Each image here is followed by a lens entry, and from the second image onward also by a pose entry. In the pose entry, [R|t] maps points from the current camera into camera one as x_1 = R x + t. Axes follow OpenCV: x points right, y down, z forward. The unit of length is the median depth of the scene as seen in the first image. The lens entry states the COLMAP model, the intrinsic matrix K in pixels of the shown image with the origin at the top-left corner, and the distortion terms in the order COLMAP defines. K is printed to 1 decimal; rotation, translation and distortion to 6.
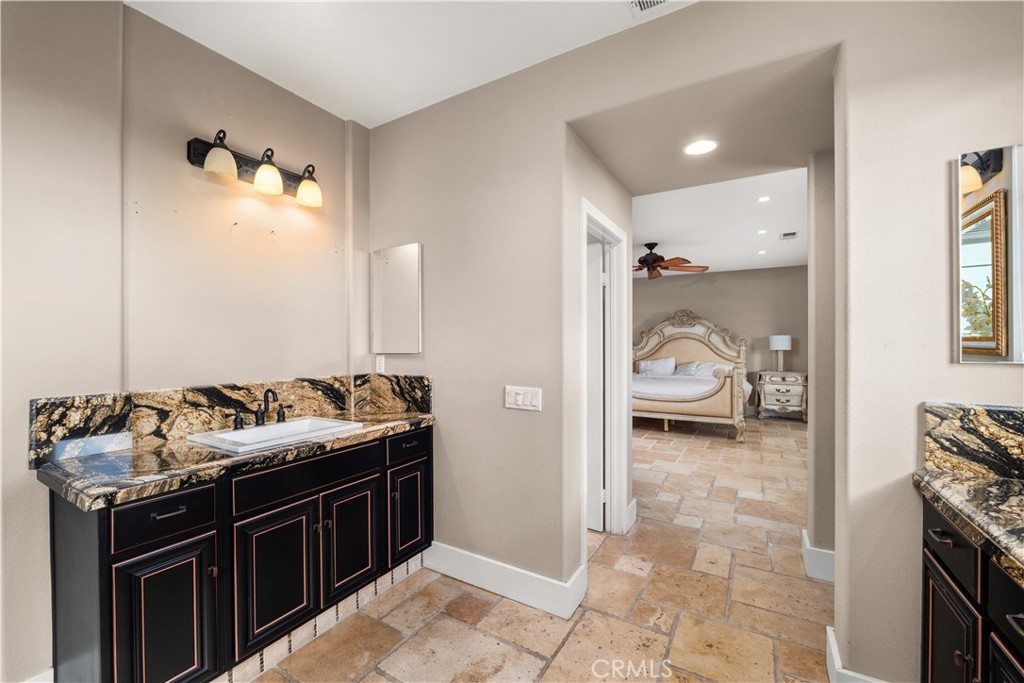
lens RADIAL K [[410.3, 0, 509.1], [0, 410.3, 347.4], [0, 0, 1]] dist [0.000557, -0.000055]
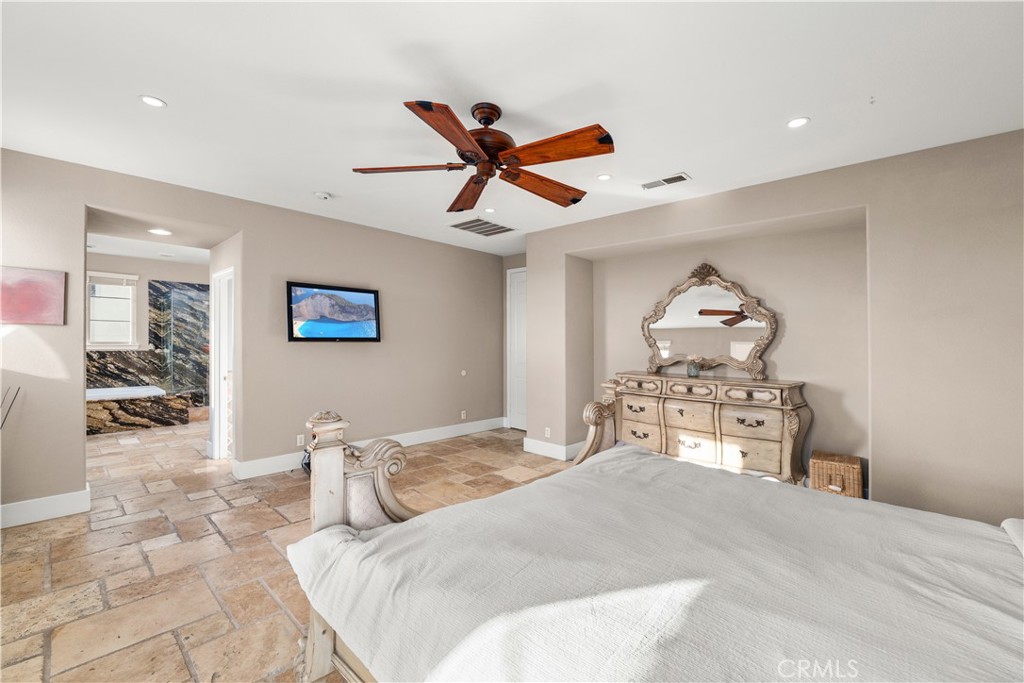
lens RADIAL K [[416.8, 0, 502.5], [0, 416.8, 340.7], [0, 0, 1]] dist [-0.009485, -0.000127]
pose [[-0.205199, 0.002503, -0.978717, 2.325130], [-0.010356, 0.999935, 0.004728, -0.037218], [0.978665, 0.011106, -0.205160, 3.423381]]
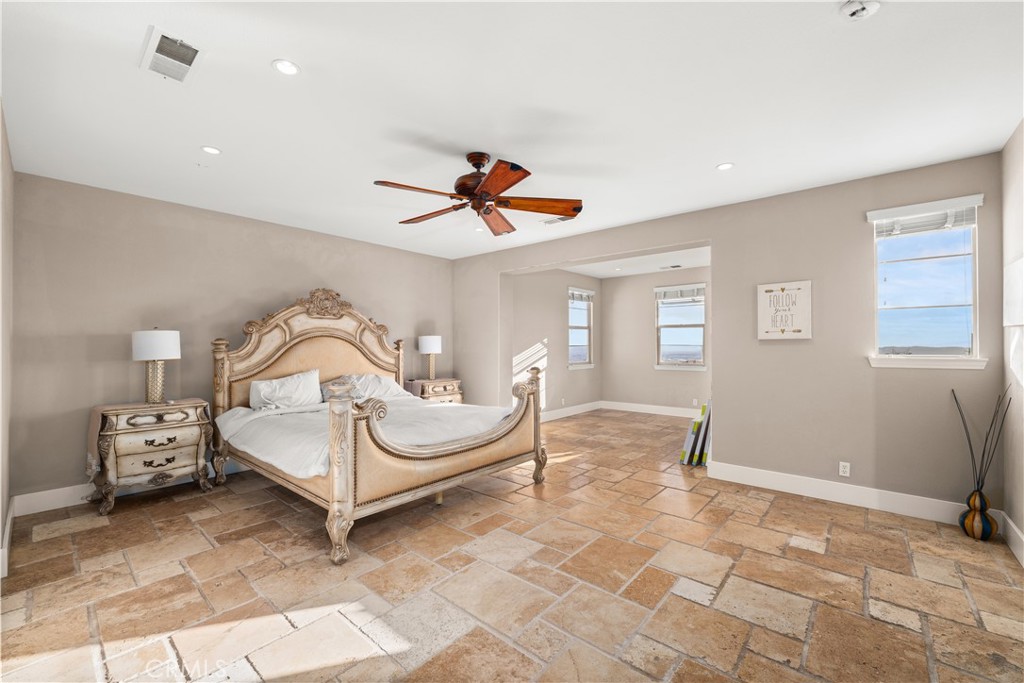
lens RADIAL K [[416.8, 0, 502.5], [0, 416.8, 340.7], [0, 0, 1]] dist [-0.009485, -0.000127]
pose [[0.174803, 0.008782, 0.984564, -0.531835], [0.010422, 0.999888, -0.010769, -0.032179], [-0.984548, 0.012143, 0.174692, 2.752443]]
